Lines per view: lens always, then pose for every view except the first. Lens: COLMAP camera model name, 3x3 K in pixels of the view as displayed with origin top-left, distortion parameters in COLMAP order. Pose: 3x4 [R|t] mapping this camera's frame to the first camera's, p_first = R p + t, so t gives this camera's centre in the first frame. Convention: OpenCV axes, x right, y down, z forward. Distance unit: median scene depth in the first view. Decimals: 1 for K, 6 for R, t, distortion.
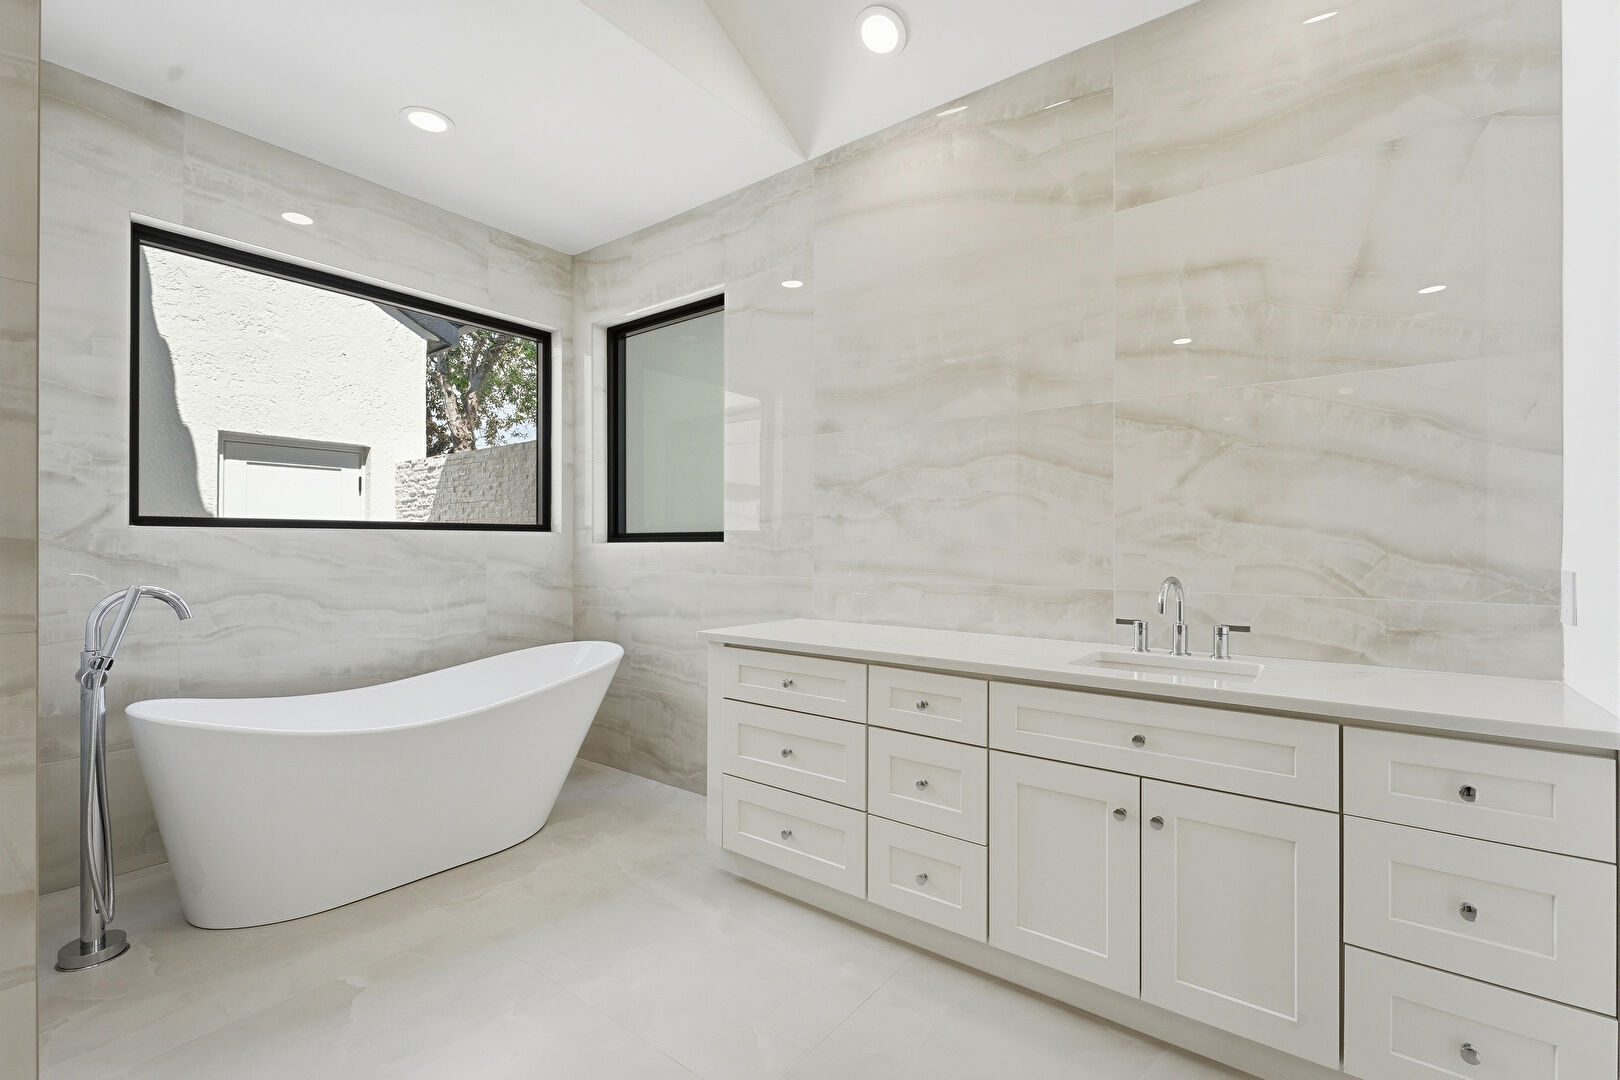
lens RADIAL K [[718.0, 0, 804.8], [0, 718.0, 544.0], [0, 0, 1]] dist [-0.001242, -0.000469]
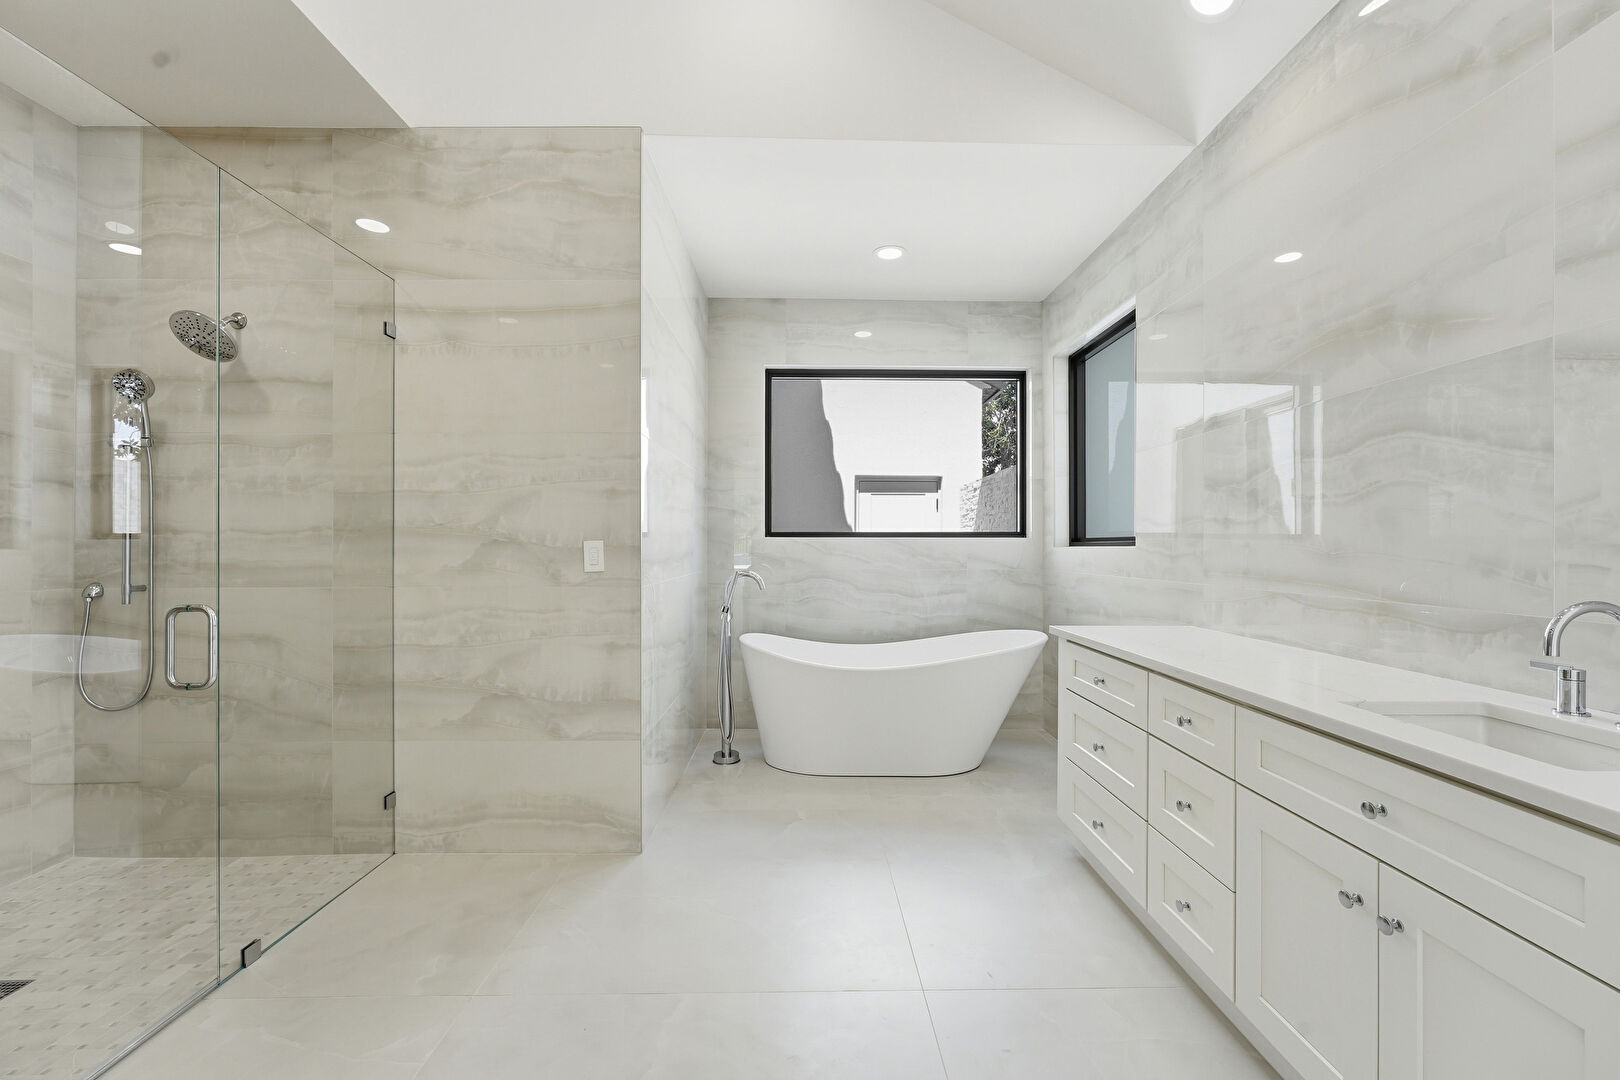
lens RADIAL K [[645.0, 0, 808.0], [0, 645.0, 547.4], [0, 0, 1]] dist [-0.000356, -0.000127]
pose [[0.622919, 0.000962, -0.782286, 0.335311], [-0.000587, 1.000000, 0.000763, -0.001618], [0.782286, -0.000016, 0.622920, 0.060122]]
